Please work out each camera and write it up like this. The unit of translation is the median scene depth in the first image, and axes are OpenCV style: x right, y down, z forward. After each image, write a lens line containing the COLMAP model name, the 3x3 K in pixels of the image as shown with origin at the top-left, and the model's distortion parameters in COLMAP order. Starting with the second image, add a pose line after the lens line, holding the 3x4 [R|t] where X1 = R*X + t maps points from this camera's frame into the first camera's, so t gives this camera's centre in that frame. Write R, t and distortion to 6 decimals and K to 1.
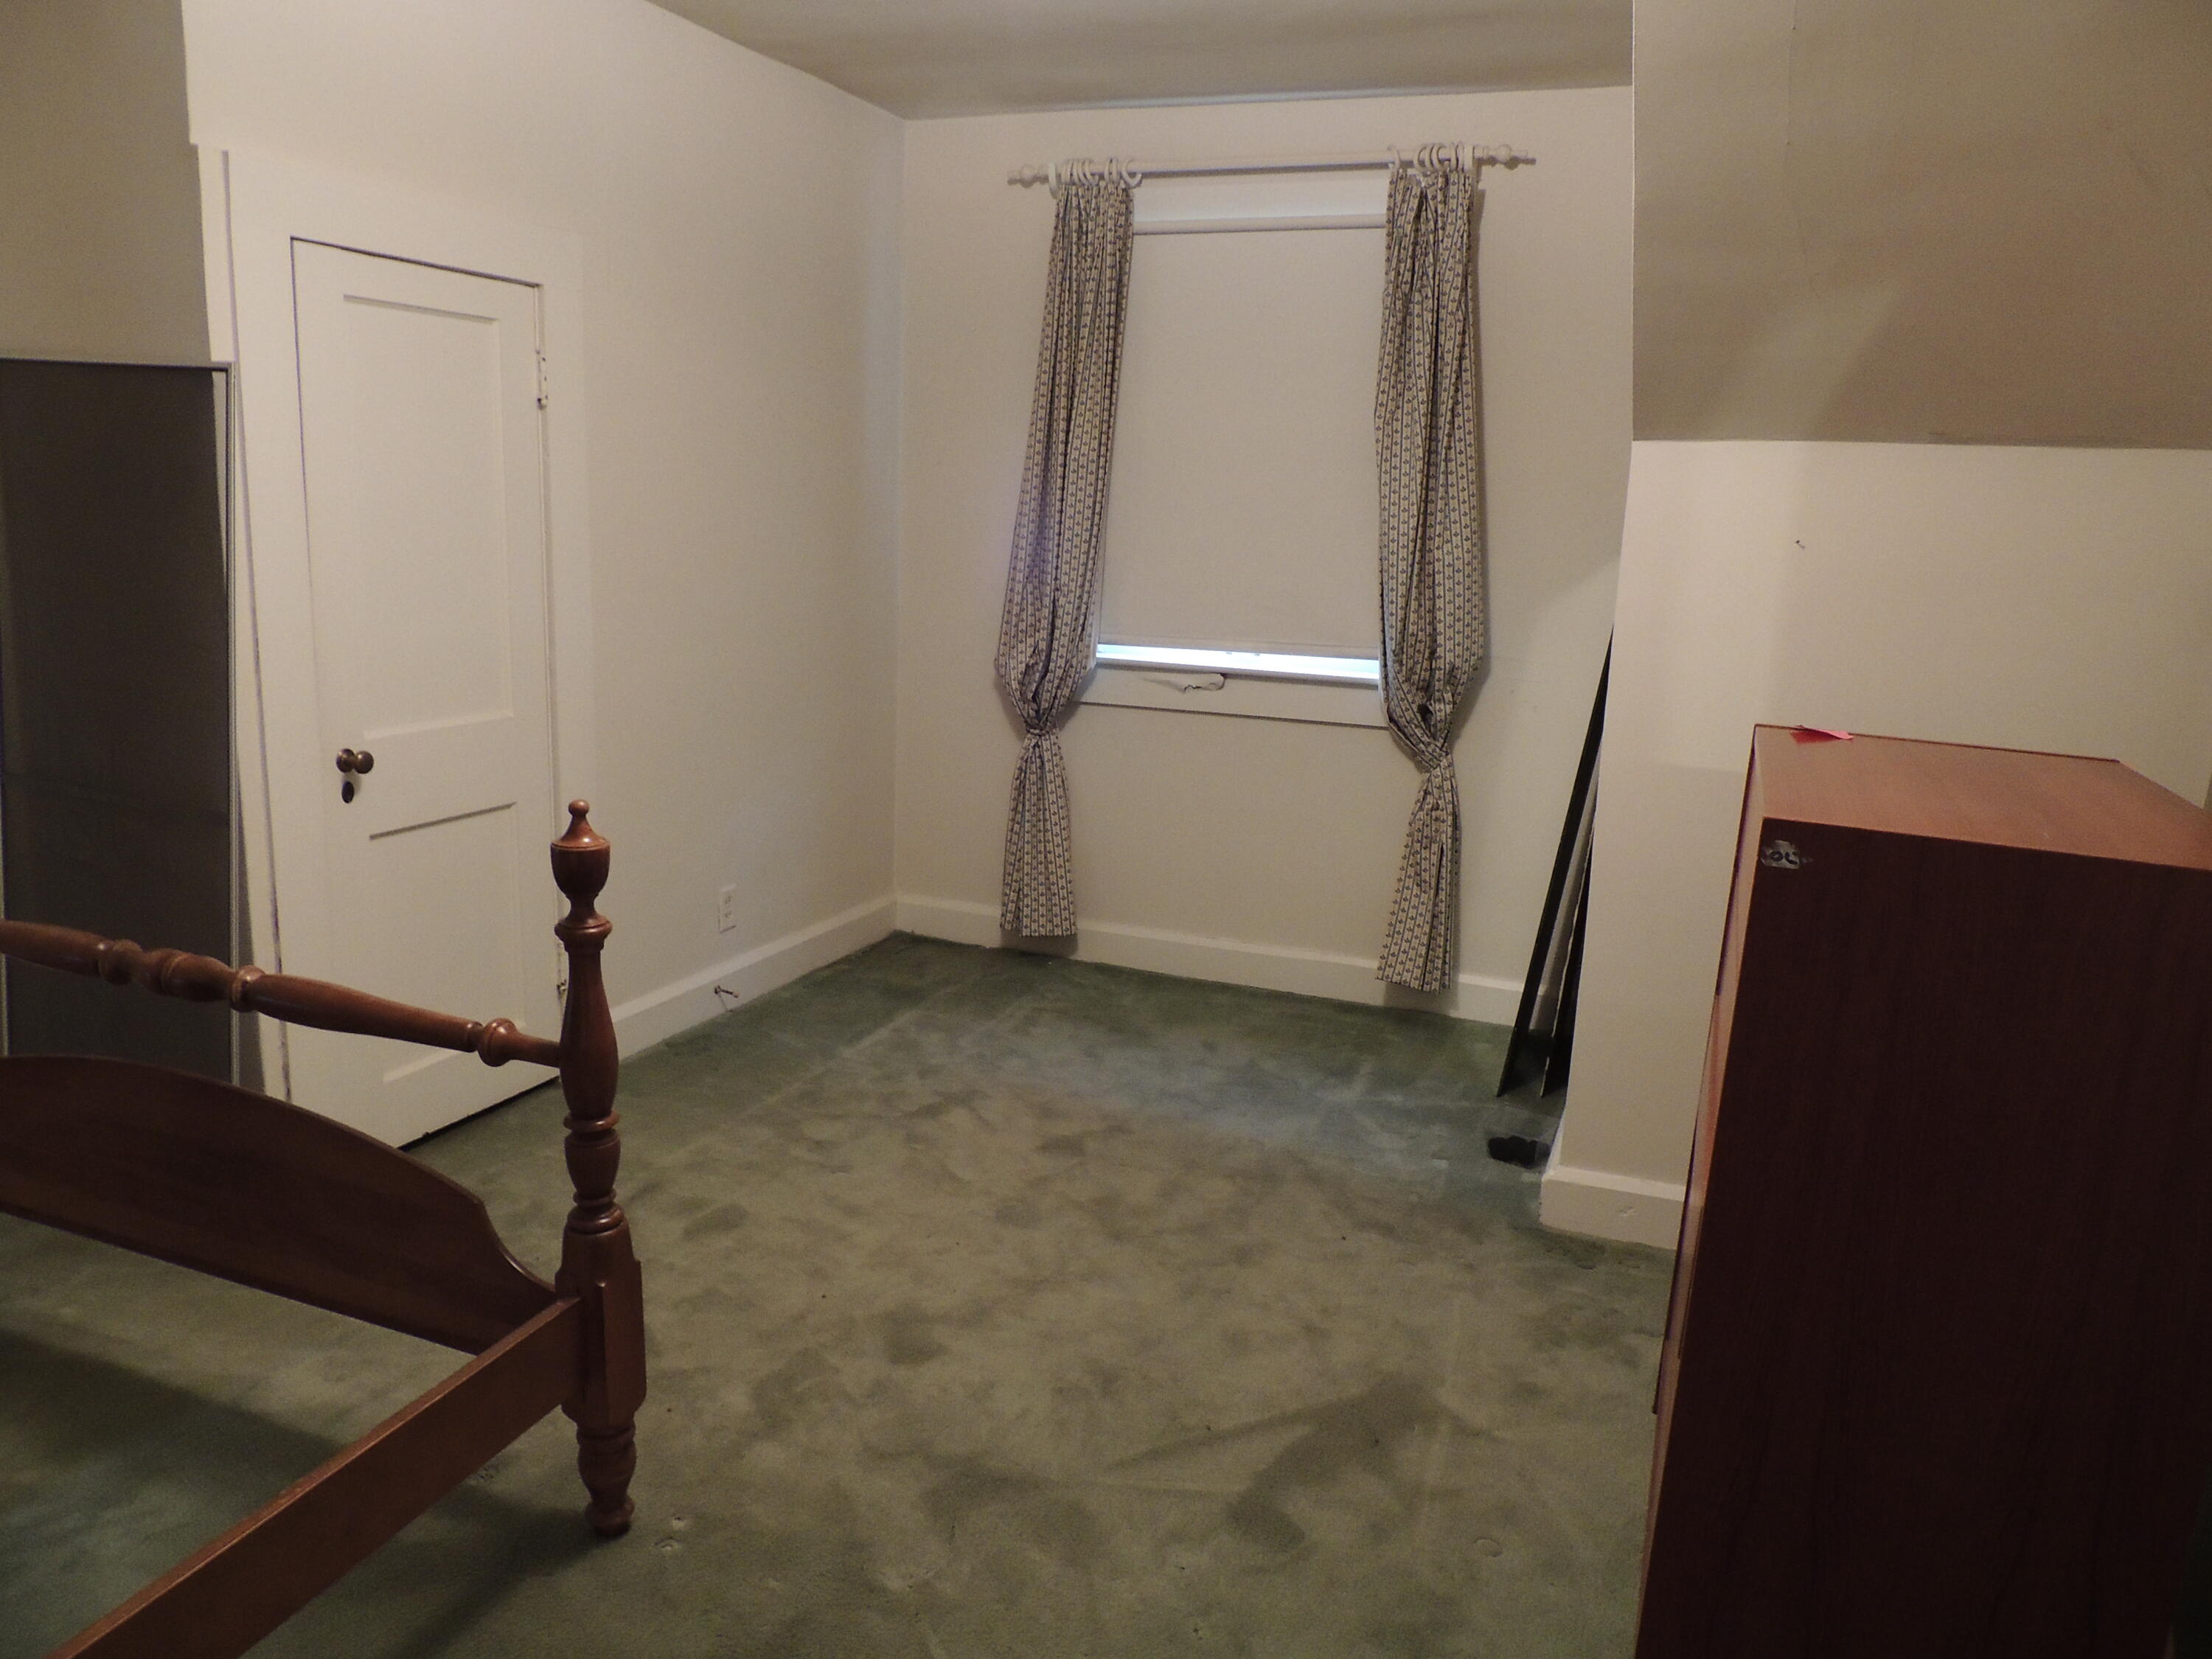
lens RADIAL K [[1562.9, 0, 1106.0], [0, 1562.9, 837.6], [0, 0, 1]] dist [-0.027612, 0.007127]
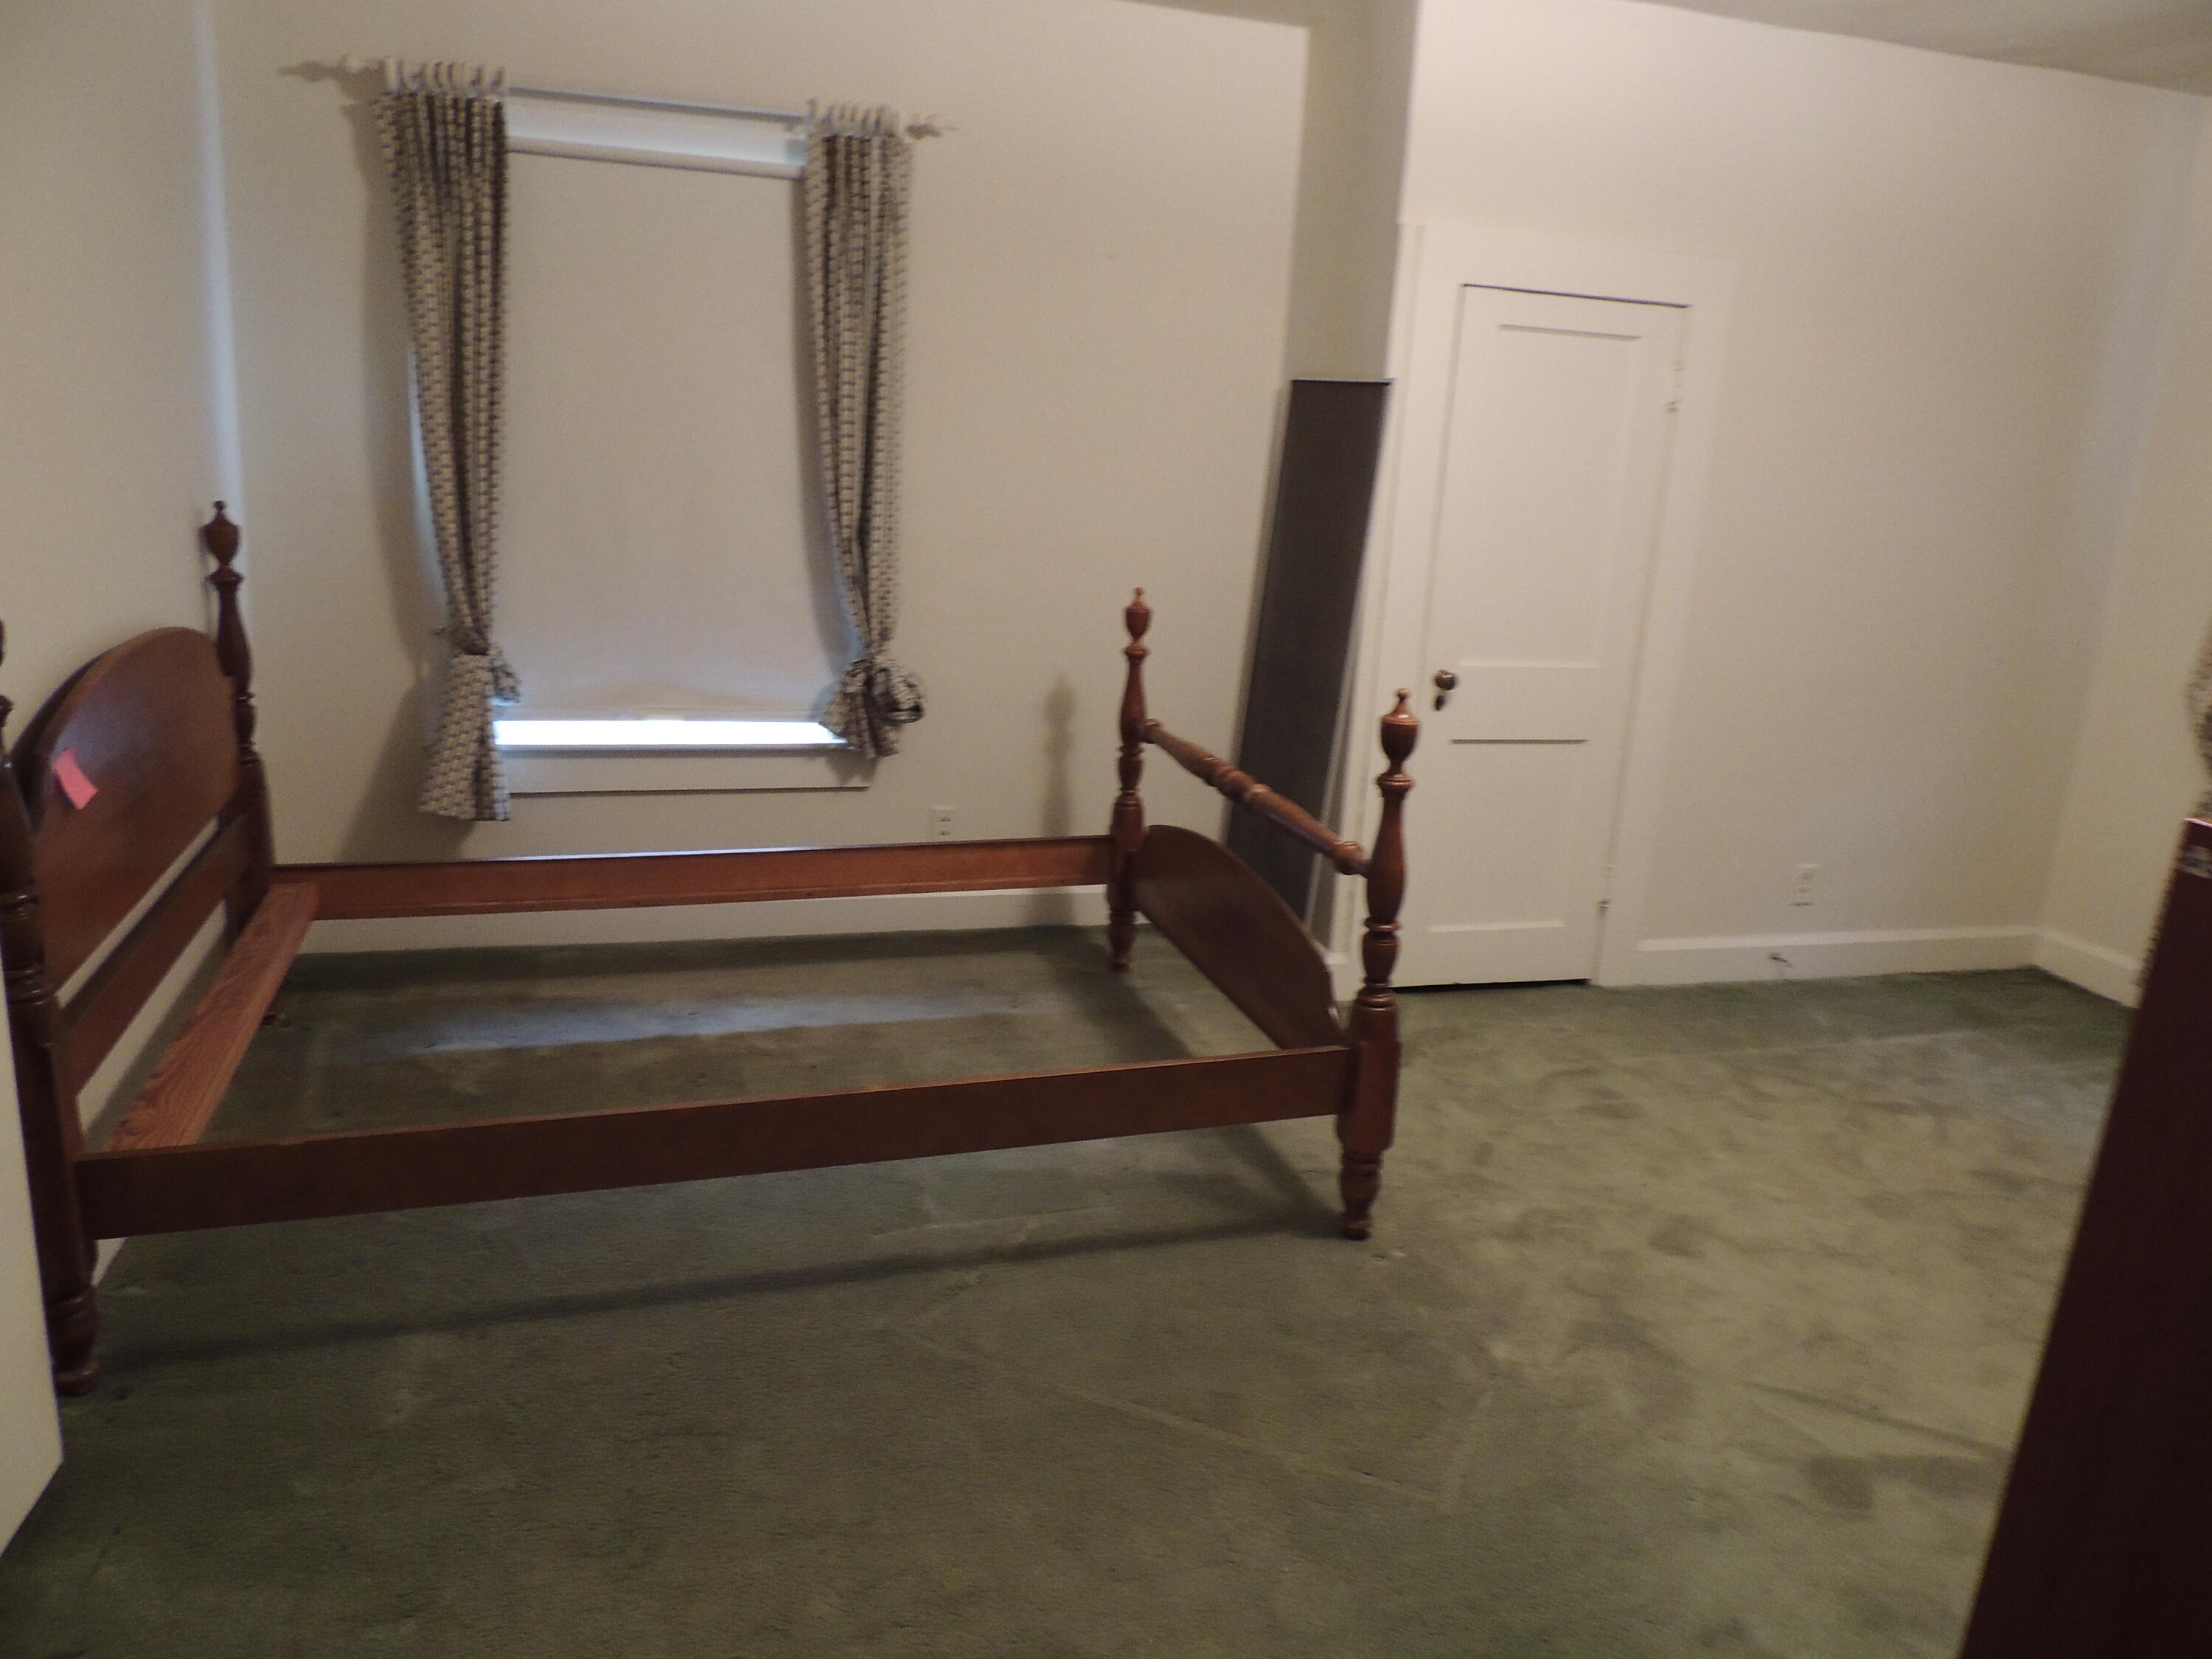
lens RADIAL K [[1562.9, 0, 1084.9], [0, 1562.9, 815.3], [0, 0, 1]] dist [-0.027612, 0.007127]
pose [[0.608925, 0.181043, -0.772292, 0.364885], [-0.197103, 0.977604, 0.073764, 0.025359], [0.768350, 0.107304, 0.630971, -0.052036]]
